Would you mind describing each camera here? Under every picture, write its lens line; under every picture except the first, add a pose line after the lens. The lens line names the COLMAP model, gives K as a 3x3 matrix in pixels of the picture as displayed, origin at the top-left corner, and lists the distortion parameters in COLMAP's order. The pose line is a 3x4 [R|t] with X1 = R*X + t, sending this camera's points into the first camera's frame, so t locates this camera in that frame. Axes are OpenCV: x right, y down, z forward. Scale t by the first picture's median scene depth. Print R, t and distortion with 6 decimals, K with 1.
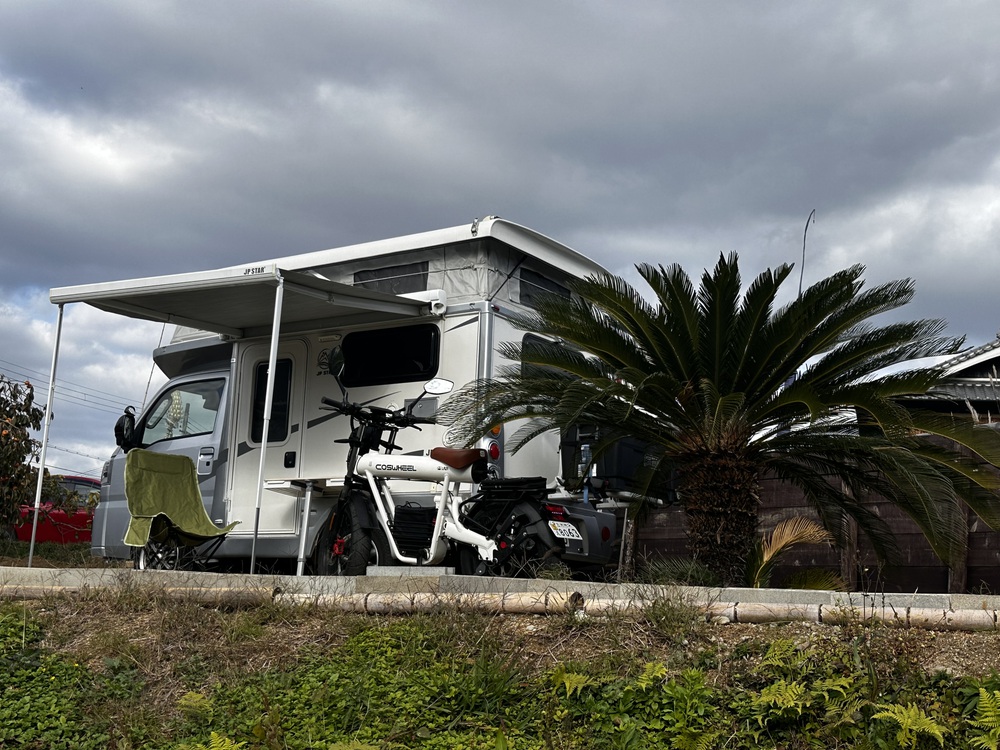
lens RADIAL K [[1296.8, 0, 500.0], [0, 1296.8, 375.0], [0, 0, 1]] dist [-0.016477, -0.017673]
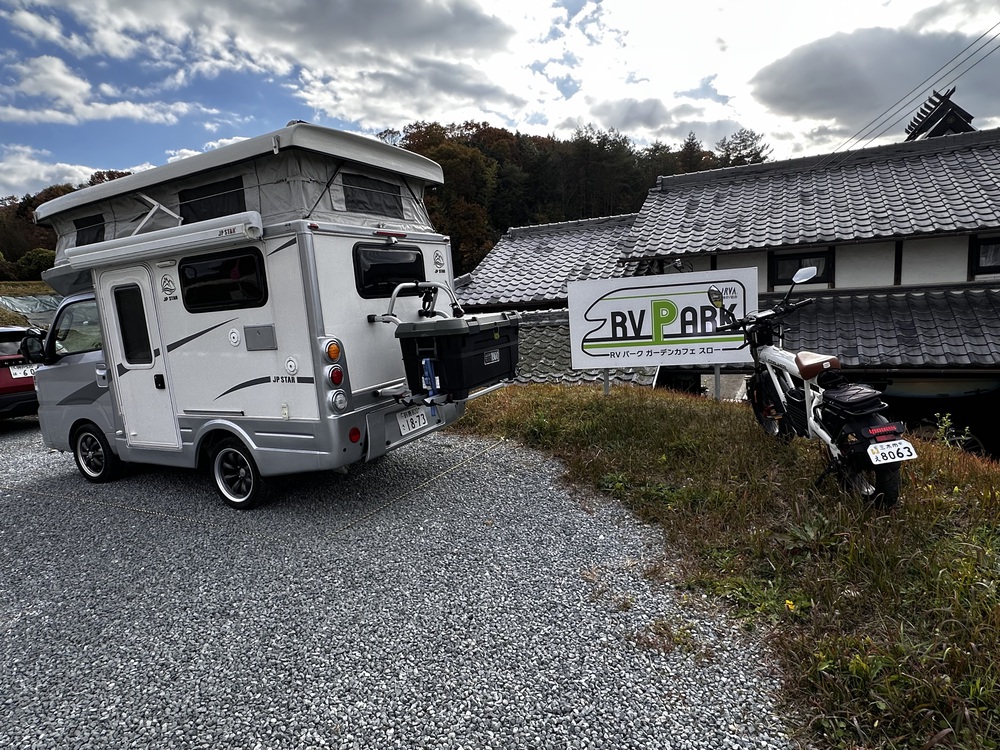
lens RADIAL K [[580.3, 0, 500.0], [0, 580.3, 375.0], [0, 0, 1]] dist [-0.000568, 0.000052]
pose [[0.985775, -0.135716, 0.099138, 0.073431], [0.097024, 0.941179, 0.323680, -0.072423], [-0.137235, -0.309457, 0.940959, 0.540492]]
